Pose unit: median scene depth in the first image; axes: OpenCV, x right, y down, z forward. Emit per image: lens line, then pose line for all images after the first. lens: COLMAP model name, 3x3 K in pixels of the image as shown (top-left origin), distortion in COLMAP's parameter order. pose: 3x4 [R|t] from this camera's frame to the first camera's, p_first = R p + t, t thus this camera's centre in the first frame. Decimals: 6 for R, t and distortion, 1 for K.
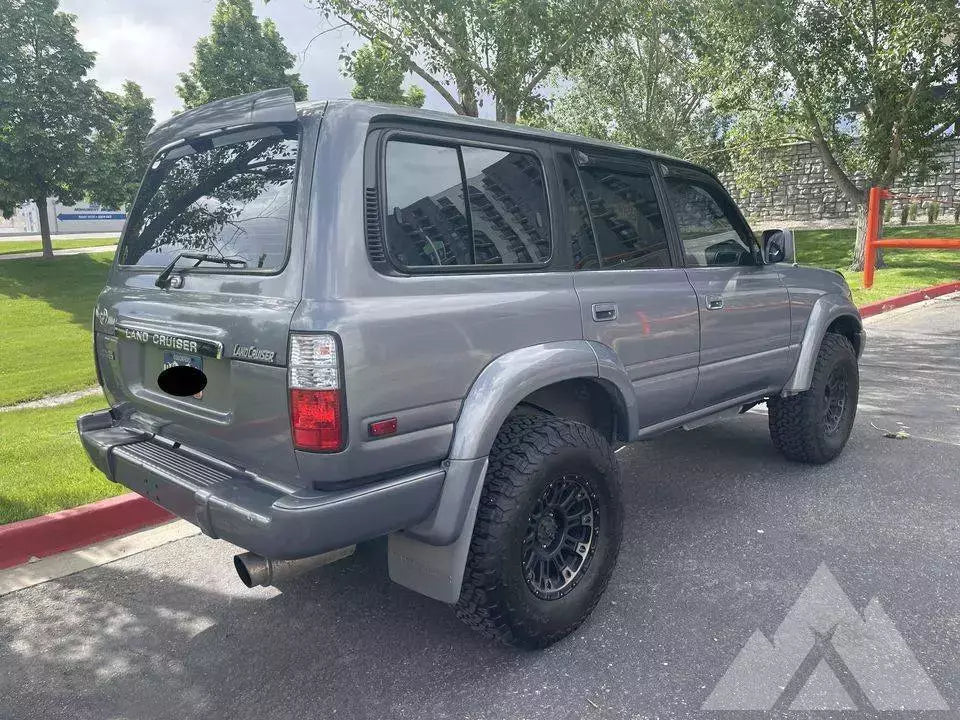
lens RADIAL K [[721.9, 0, 479.7], [0, 721.9, 378.0], [0, 0, 1]] dist [0.091875, -0.112284]
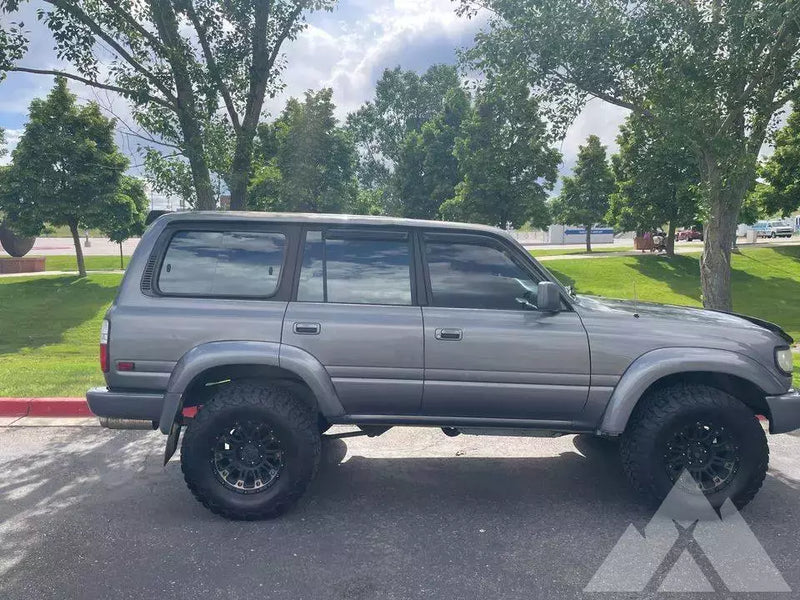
lens RADIAL K [[601.6, 0, 399.8], [0, 601.6, 315.0], [0, 0, 1]] dist [0.091875, -0.112284]
pose [[0.671728, 0.103030, -0.733598, 0.194794], [-0.157957, 0.987428, -0.005956, -0.022362], [0.723762, 0.119878, 0.679557, 0.037396]]
